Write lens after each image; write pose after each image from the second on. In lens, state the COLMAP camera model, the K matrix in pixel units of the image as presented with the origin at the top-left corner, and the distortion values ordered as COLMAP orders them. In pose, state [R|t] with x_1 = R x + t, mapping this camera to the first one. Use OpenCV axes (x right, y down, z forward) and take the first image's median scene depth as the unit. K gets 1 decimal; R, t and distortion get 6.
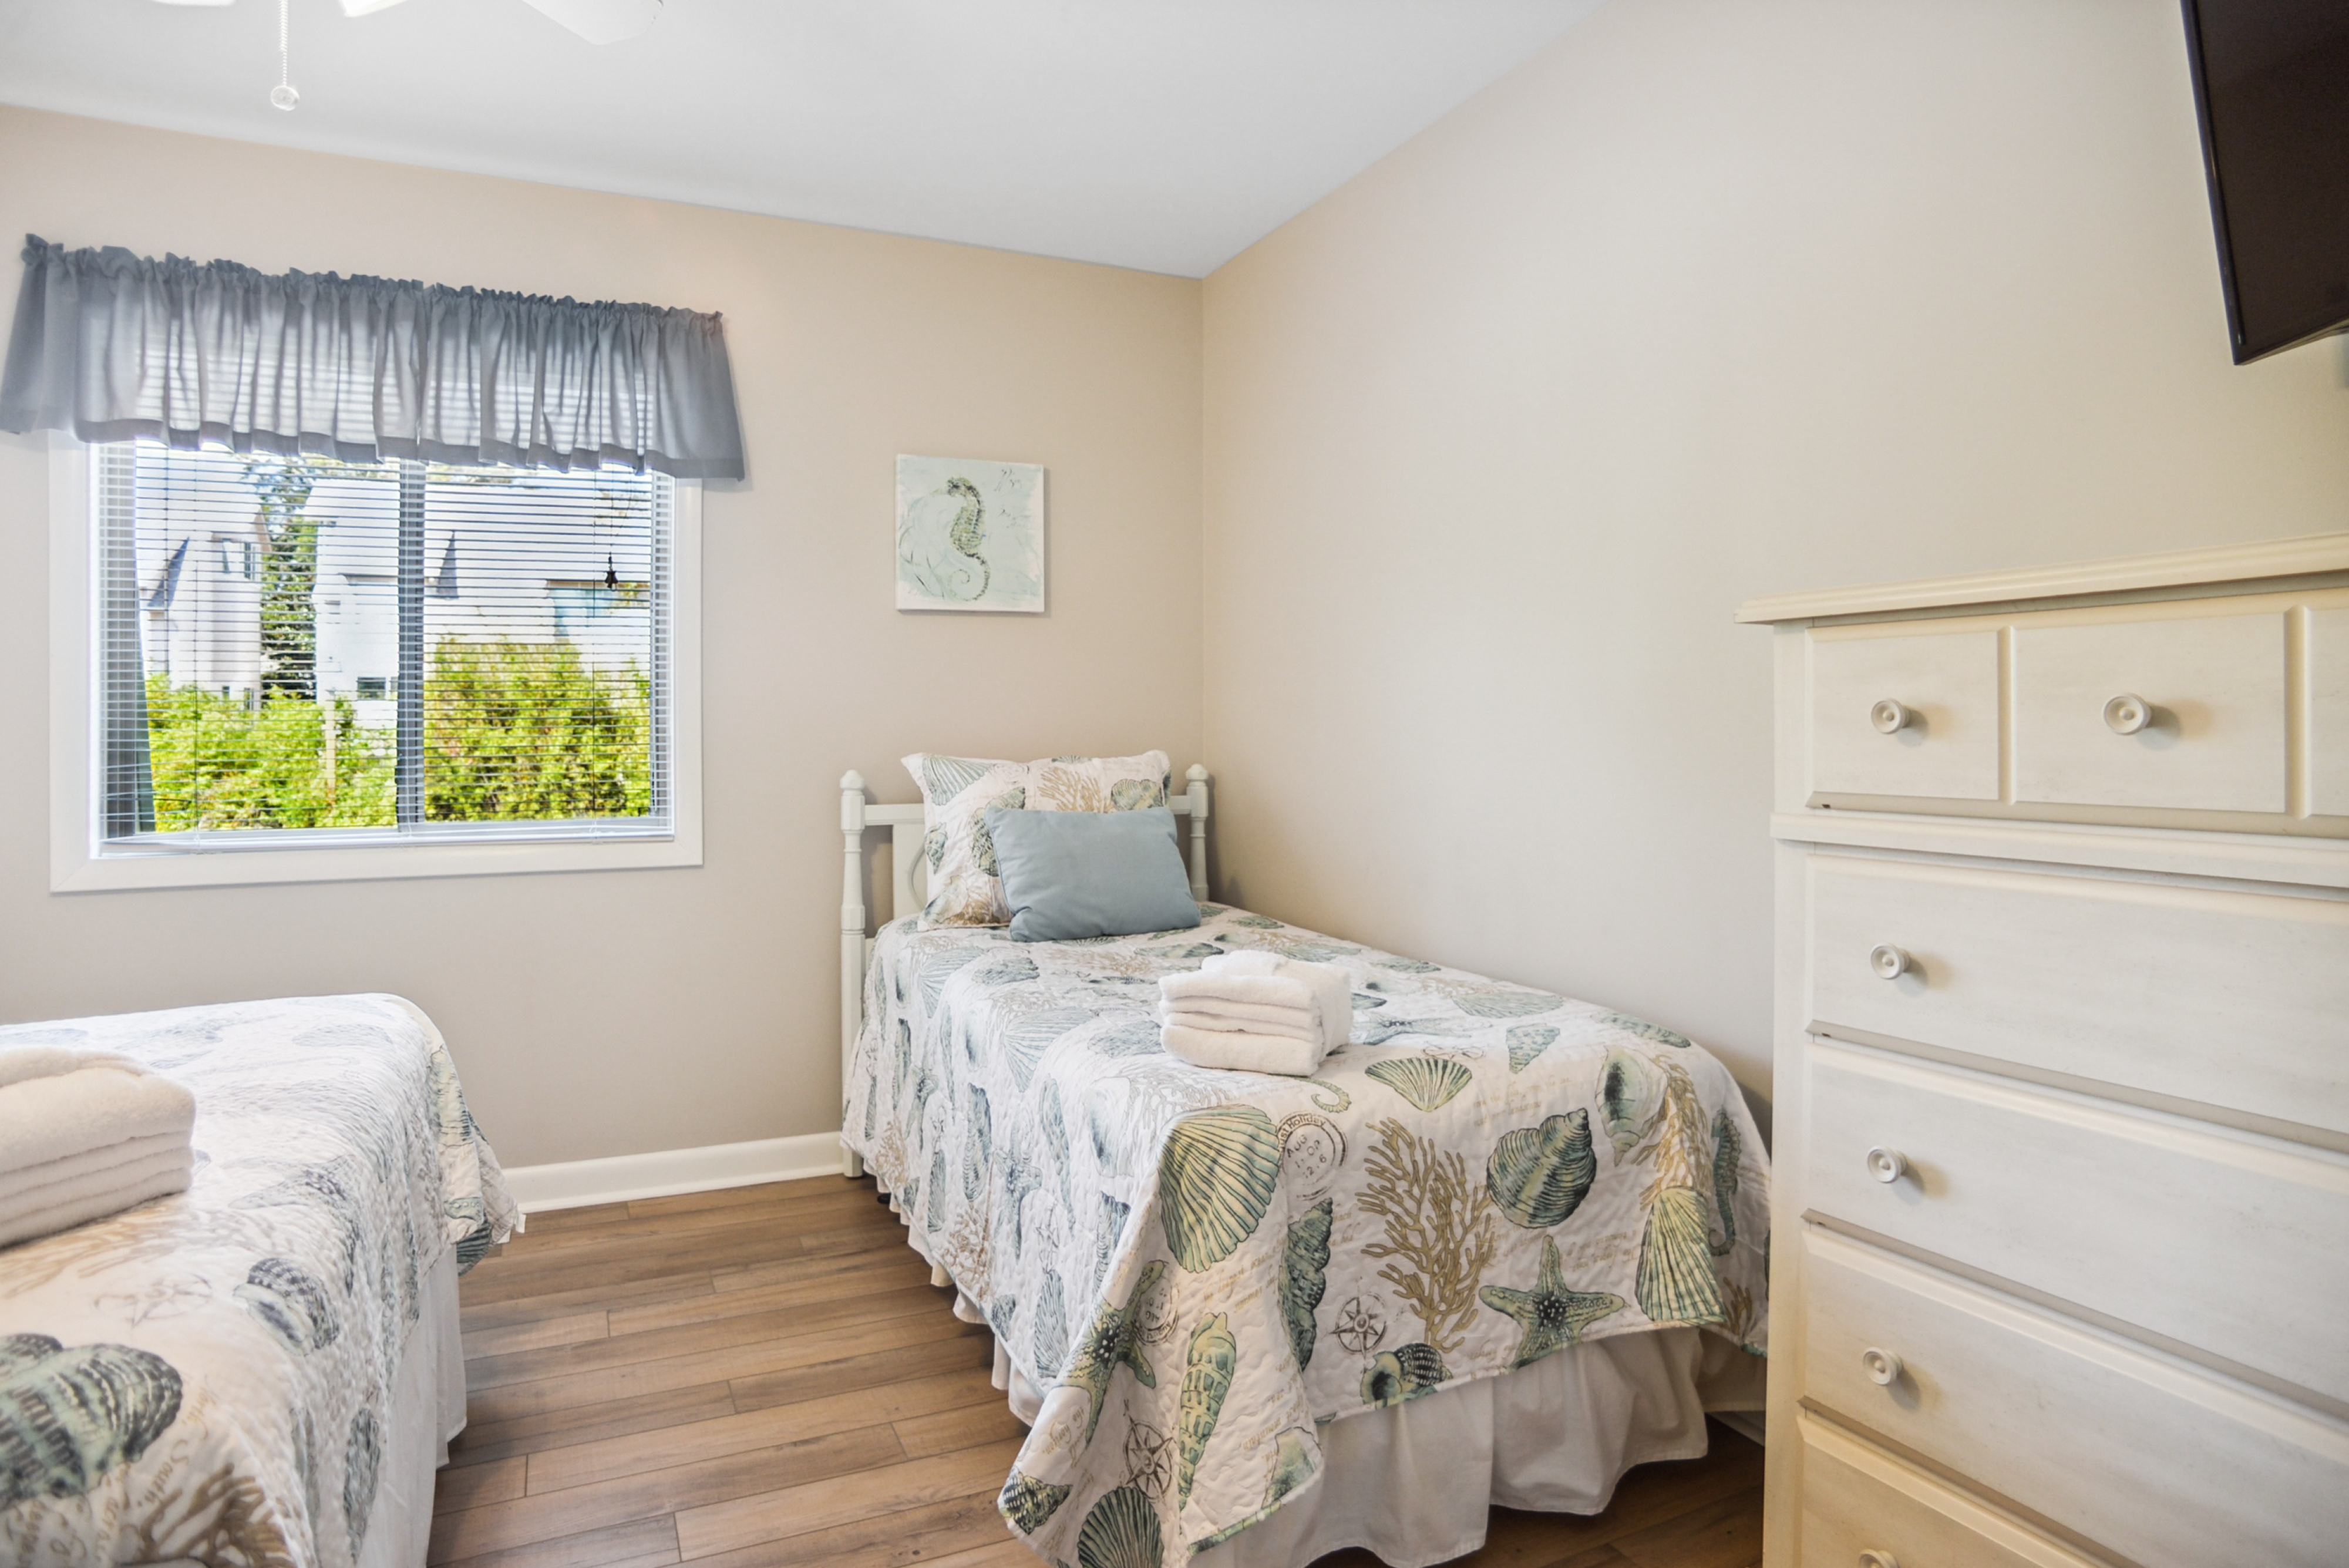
lens RADIAL K [[1318.1, 0, 1155.2], [0, 1318.1, 721.3], [0, 0, 1]] dist [-0.118419, 0.064769]
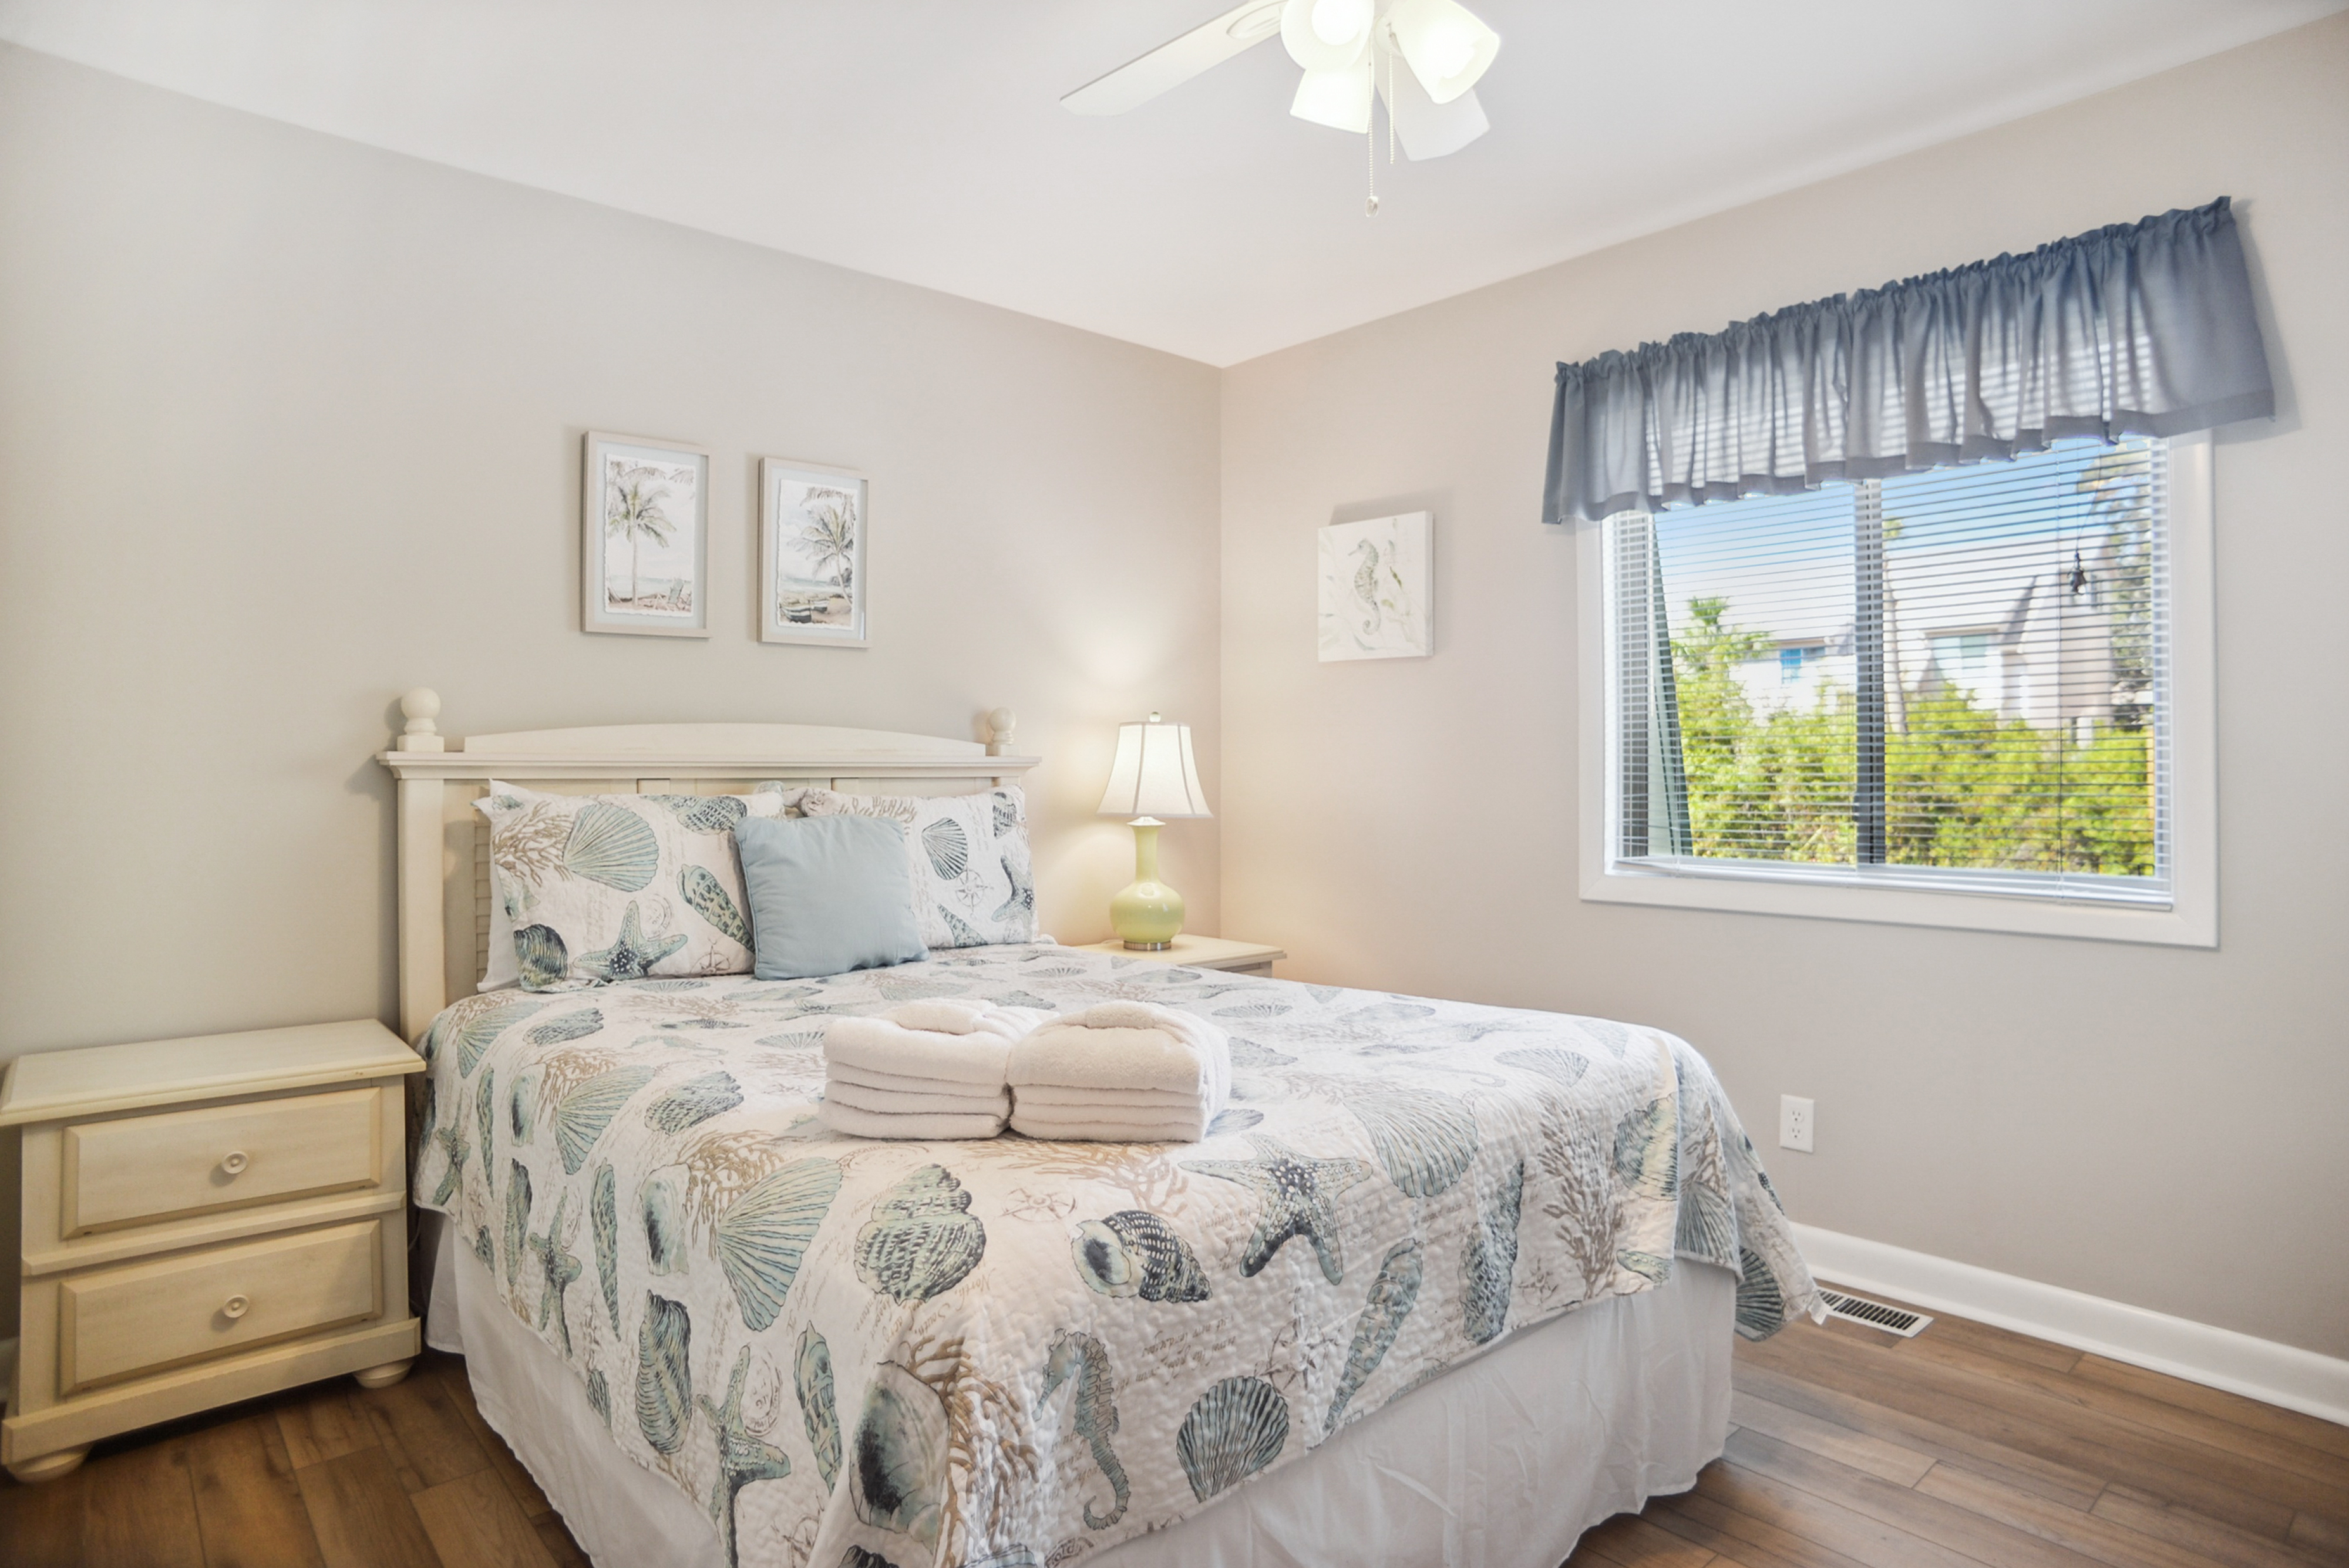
lens RADIAL K [[1297.5, 0, 1181.4], [0, 1297.5, 766.8], [0, 0, 1]] dist [-0.117388, 0.065745]
pose [[0.292340, 0.005758, -0.956297, 0.174505], [0.005087, 0.999958, 0.007577, -0.002083], [0.956301, -0.007080, 0.292299, 0.251476]]
